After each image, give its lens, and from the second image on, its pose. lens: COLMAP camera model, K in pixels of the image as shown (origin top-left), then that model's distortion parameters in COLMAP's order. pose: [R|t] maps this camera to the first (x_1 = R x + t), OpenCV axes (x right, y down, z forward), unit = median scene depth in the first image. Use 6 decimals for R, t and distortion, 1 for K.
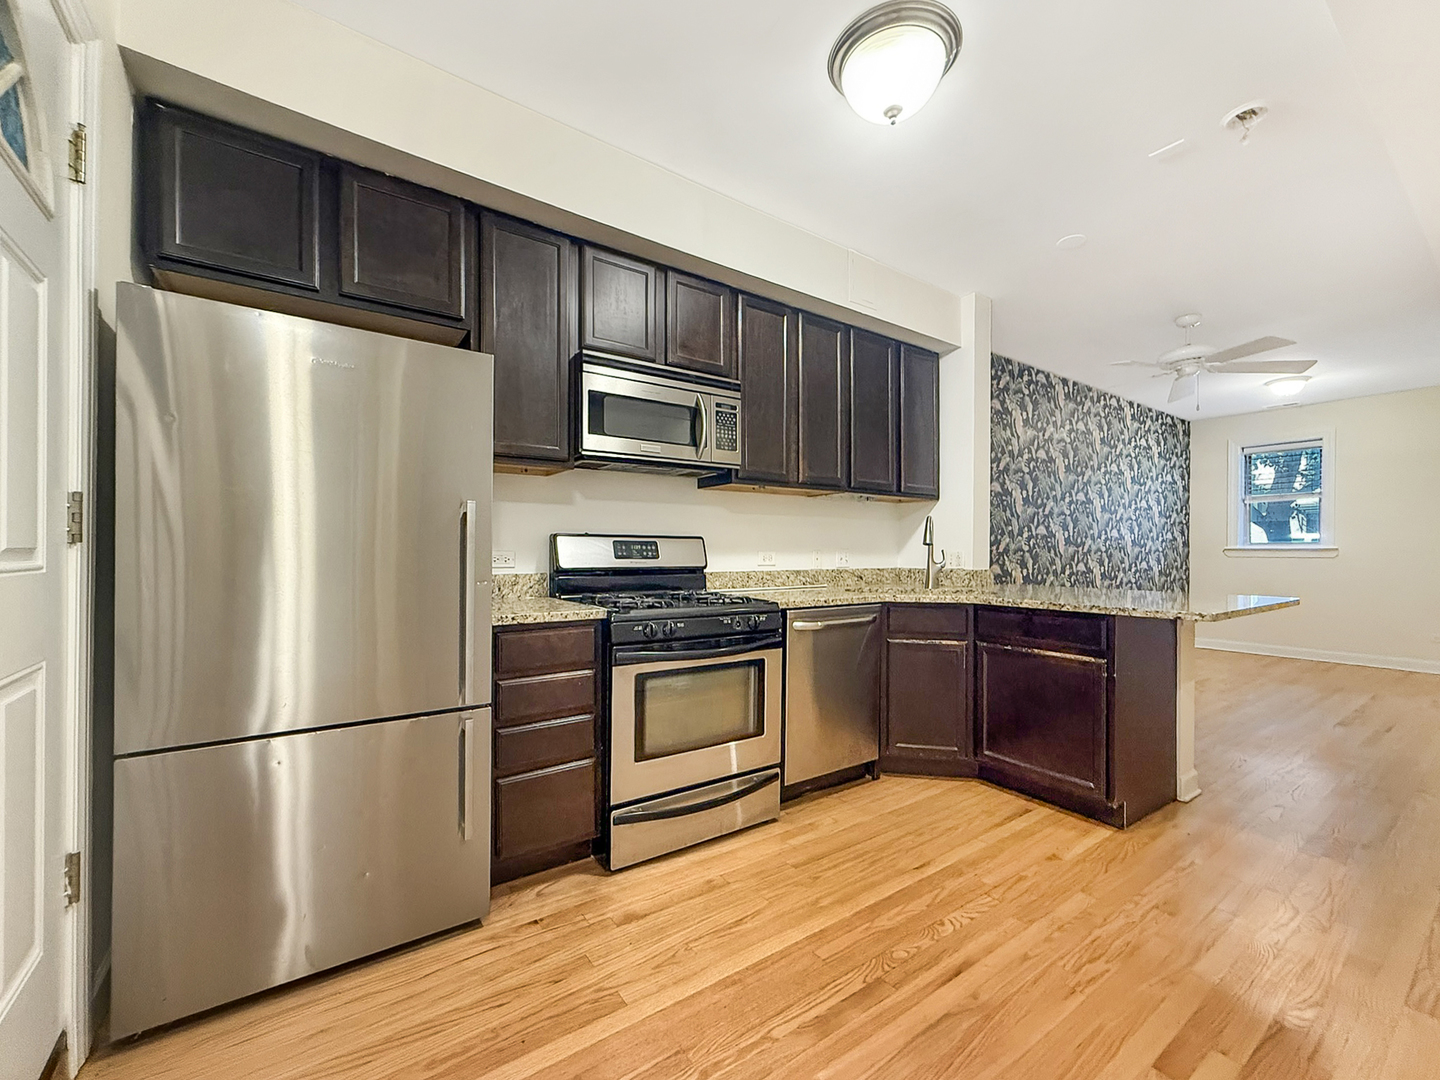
lens RADIAL K [[594.6, 0, 720.9], [0, 594.6, 551.0], [0, 0, 1]] dist [0.000008, 0.000261]
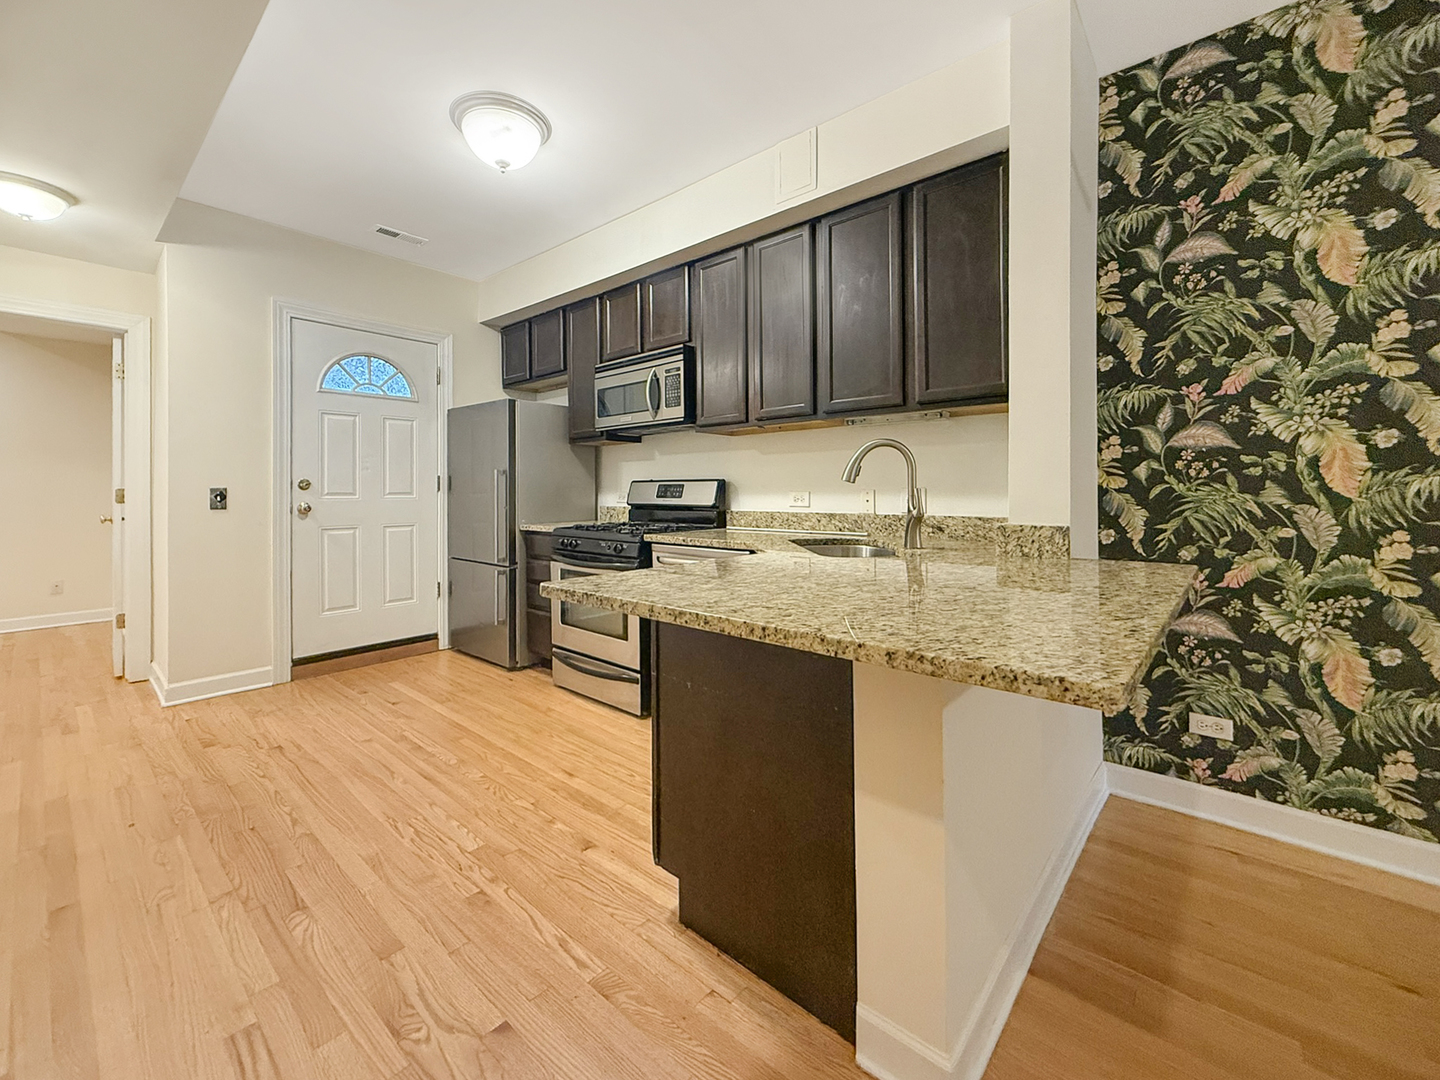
lens RADIAL K [[601.4, 0, 716.1], [0, 601.4, 493.8], [0, 0, 1]] dist [0.000116, -0.000130]
pose [[0.225967, -0.003365, -0.974129, 1.172785], [0.001498, 0.999994, -0.003106, 0.007904], [0.974134, -0.000758, 0.225970, 0.793814]]
